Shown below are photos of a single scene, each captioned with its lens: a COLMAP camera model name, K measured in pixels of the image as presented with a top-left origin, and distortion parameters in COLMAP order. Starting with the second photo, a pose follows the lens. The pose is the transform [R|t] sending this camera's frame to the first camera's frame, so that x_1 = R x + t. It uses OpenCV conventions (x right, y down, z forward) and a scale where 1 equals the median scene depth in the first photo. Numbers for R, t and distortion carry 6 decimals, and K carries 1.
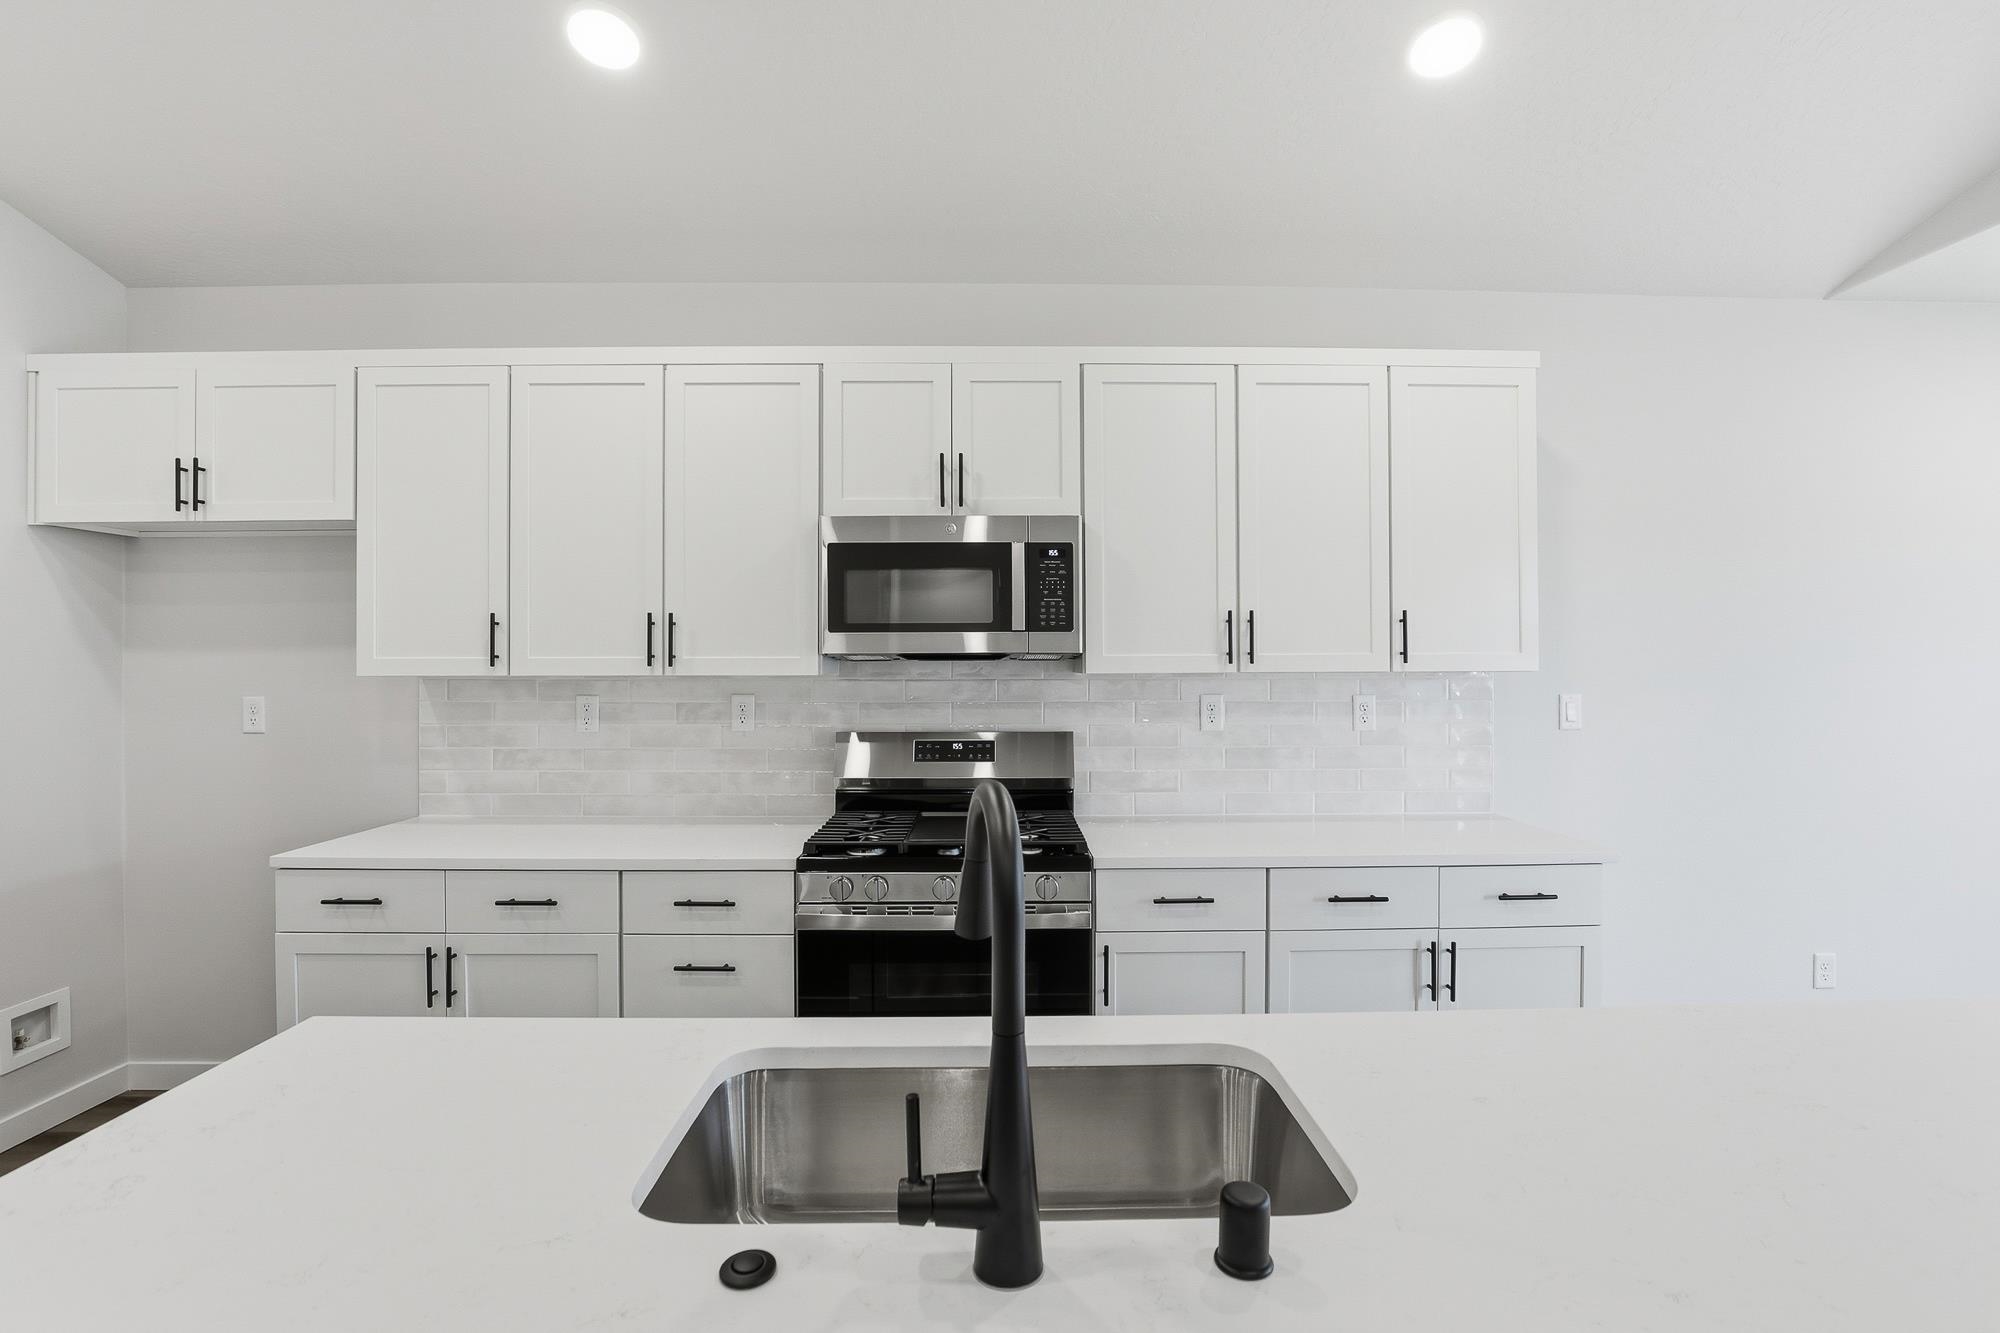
lens RADIAL K [[941.4, 0, 1005.7], [0, 941.4, 661.9], [0, 0, 1]] dist [-0.024749, 0.002226]
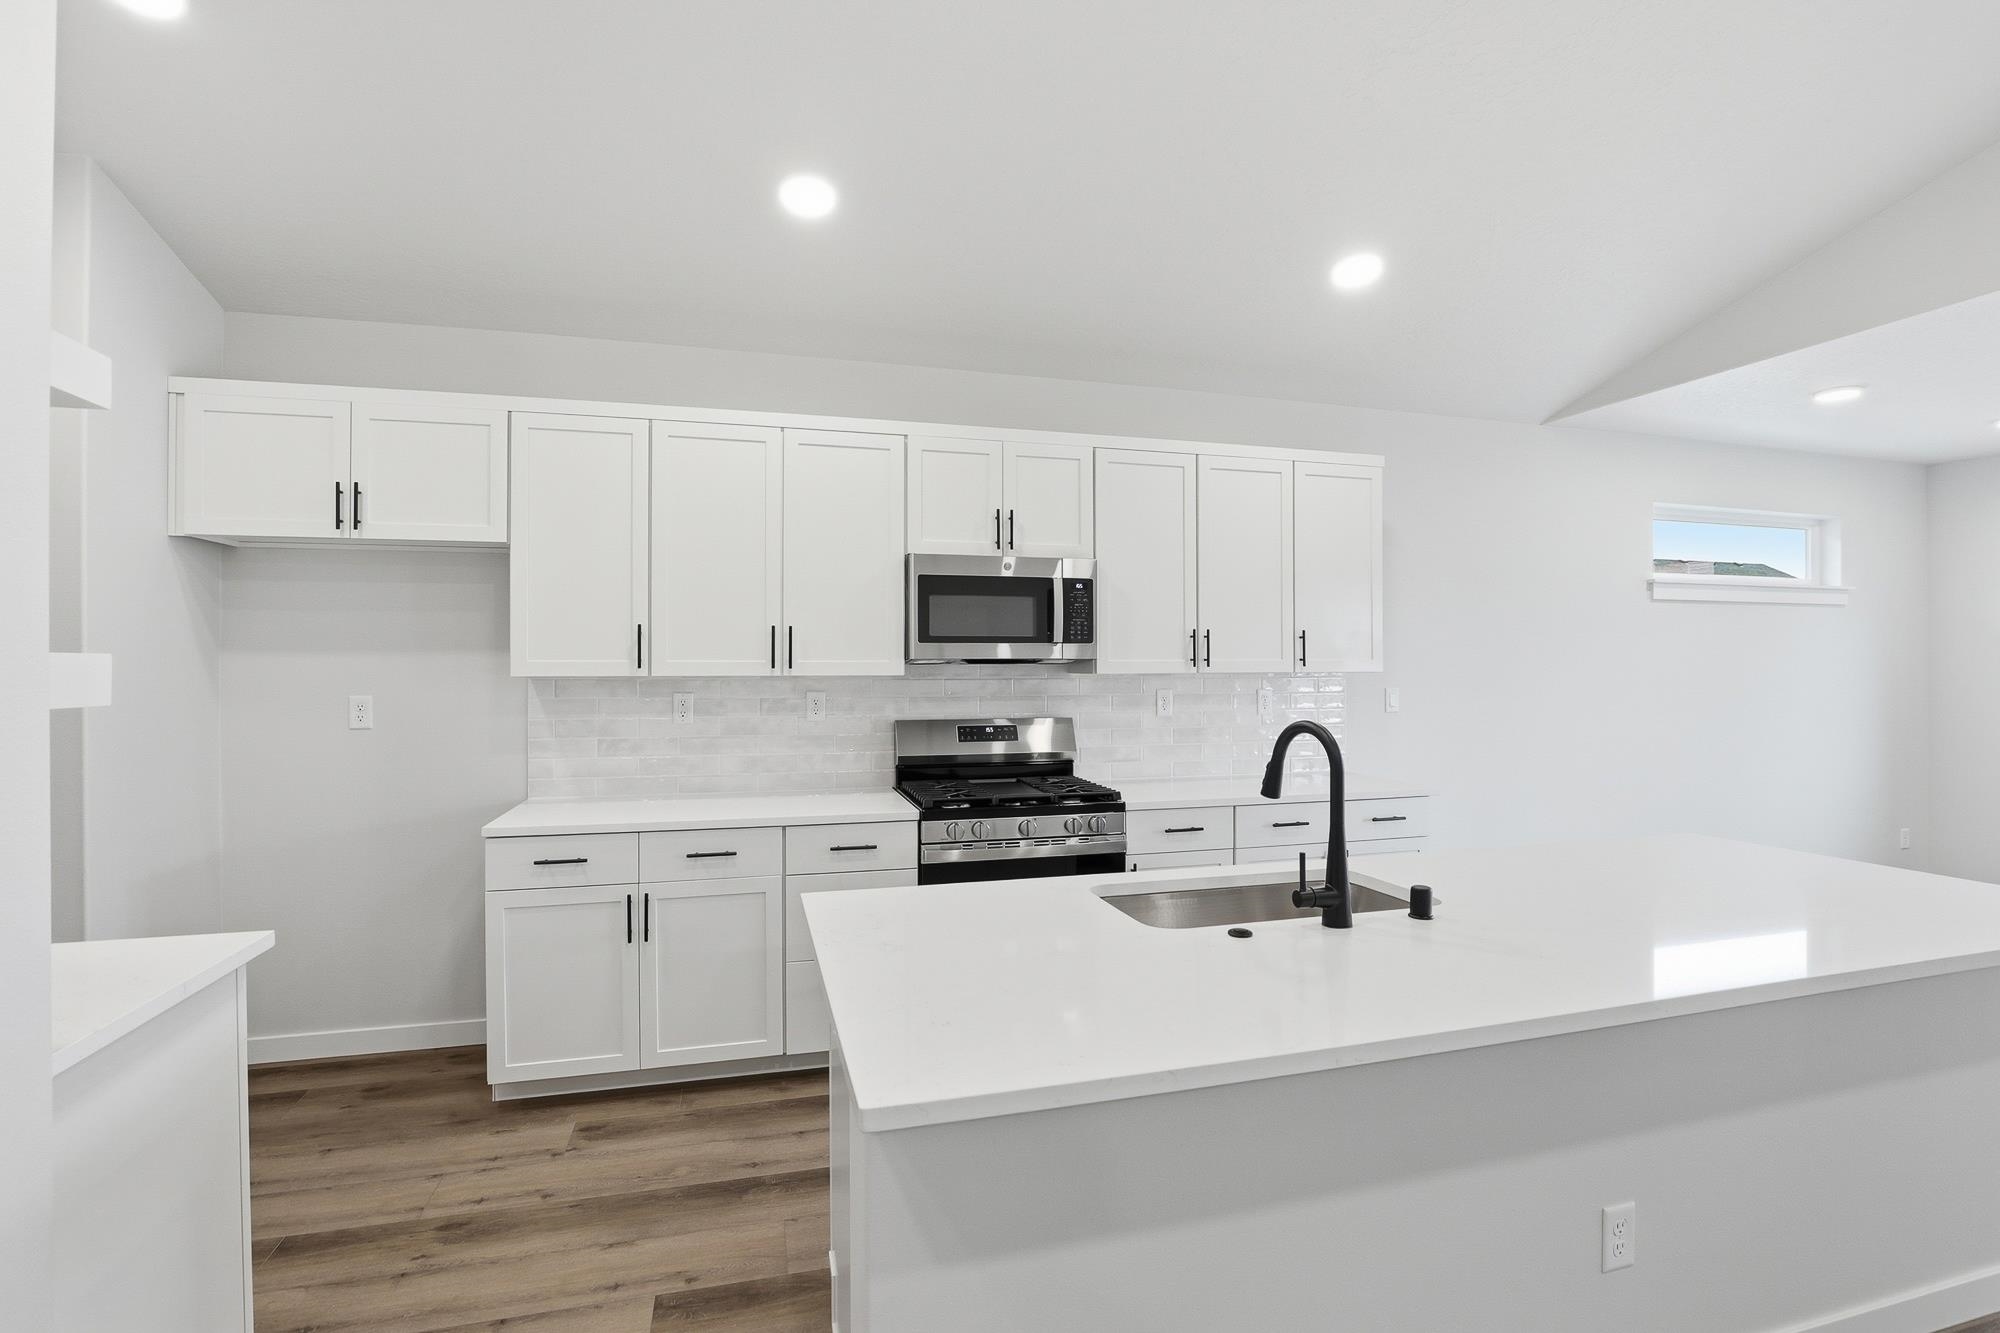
lens RADIAL K [[941.4, 0, 1005.7], [0, 941.4, 661.9], [0, 0, 1]] dist [-0.024749, 0.002226]
pose [[0.966548, 0.002481, 0.256472, -0.381178], [-0.001691, 0.999993, -0.003302, -0.000145], [-0.256479, 0.002758, 0.966546, -0.280438]]
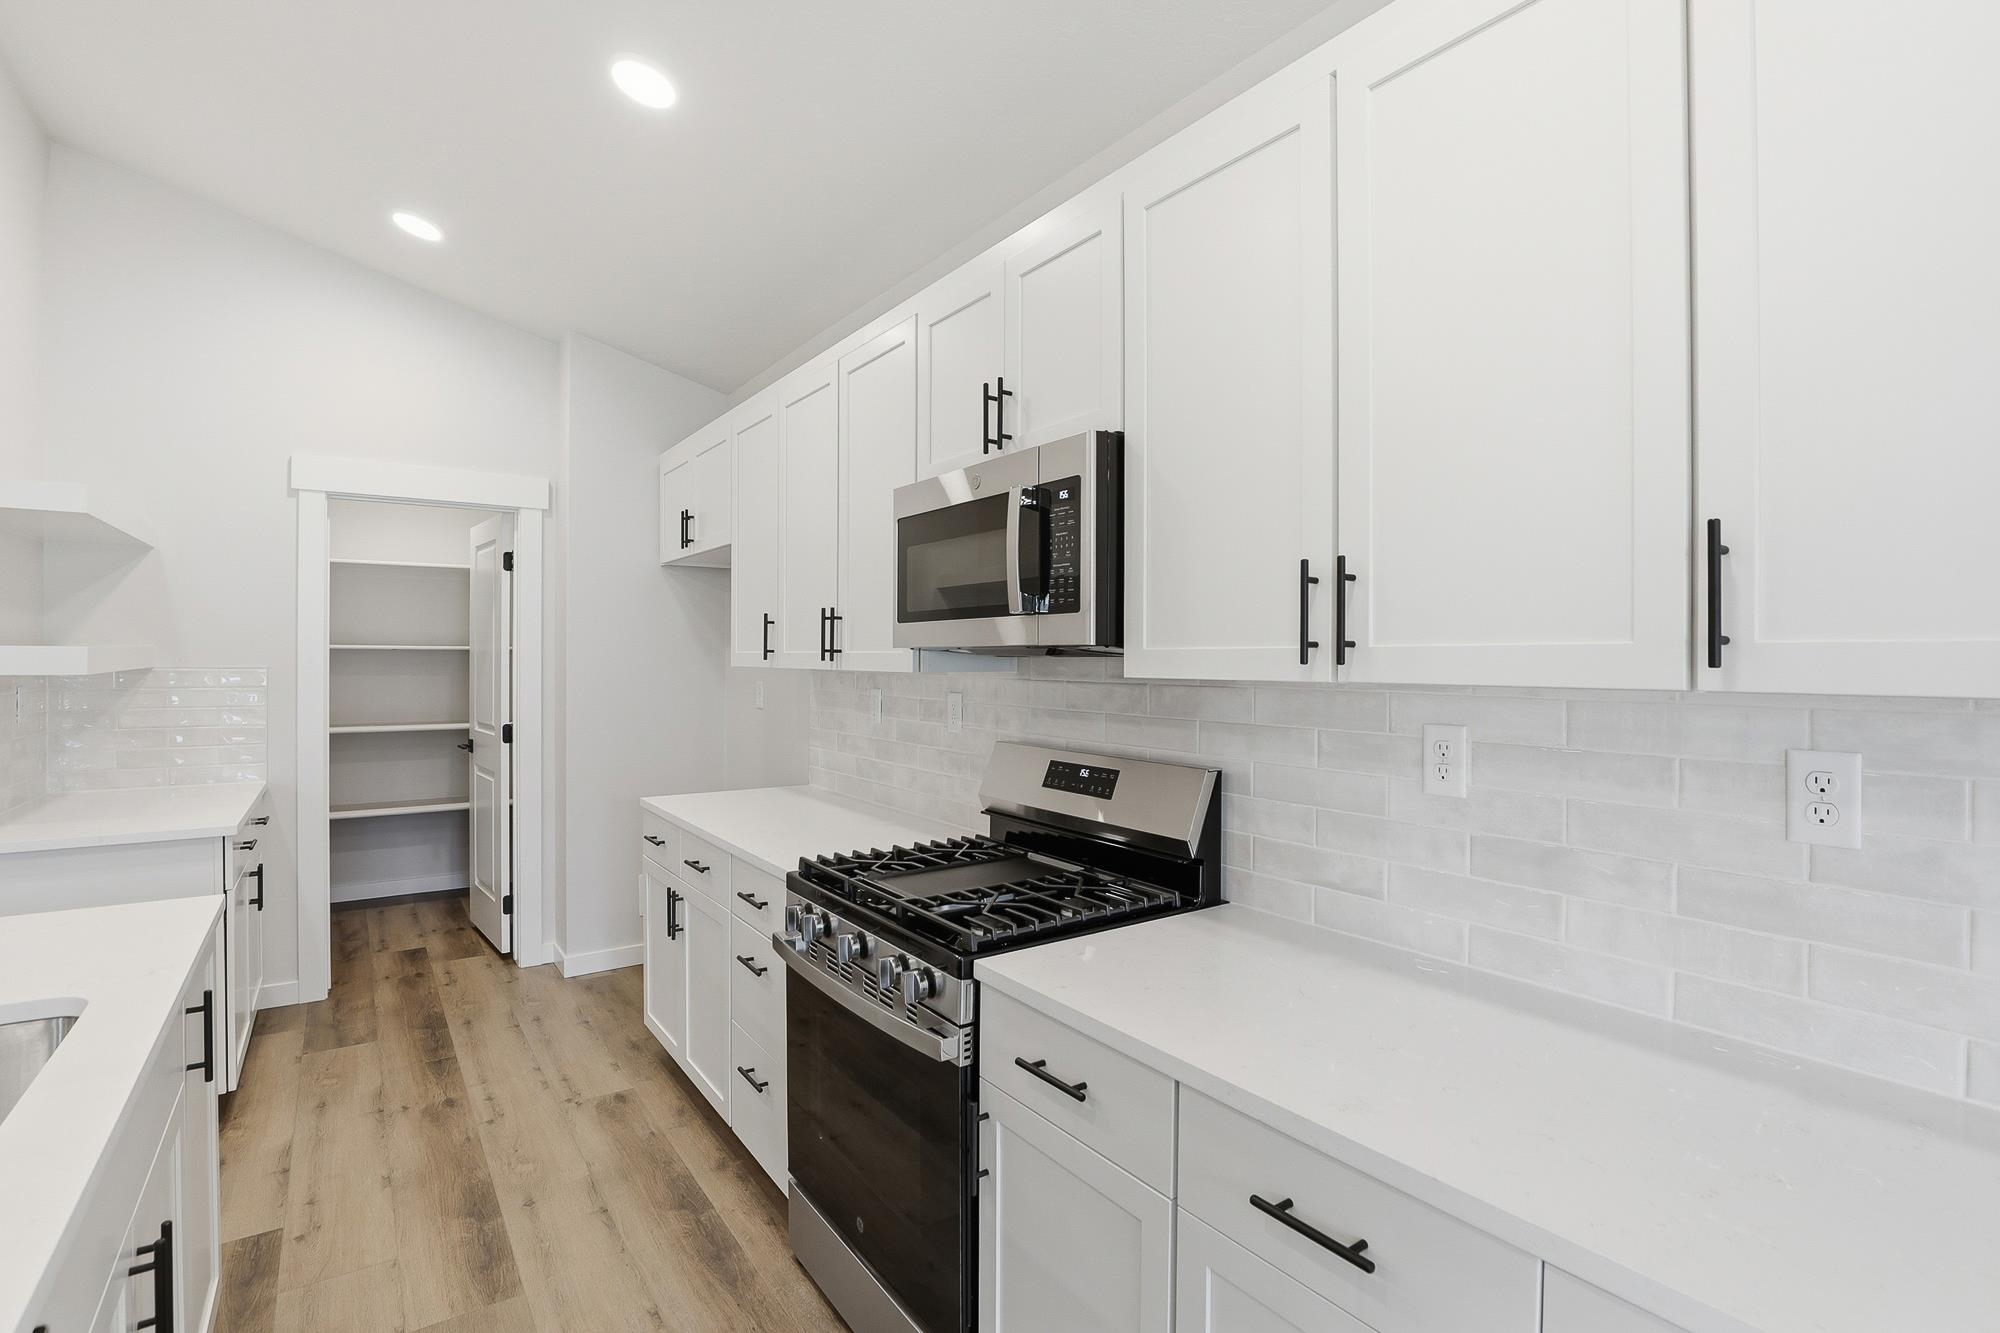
lens RADIAL K [[941.4, 0, 1005.7], [0, 941.4, 661.9], [0, 0, 1]] dist [-0.024749, 0.002226]
pose [[0.569490, 0.009156, -0.821947, 0.542274], [-0.007420, 0.999954, 0.005998, -0.001170], [0.821965, 0.002683, 0.569532, 0.553104]]
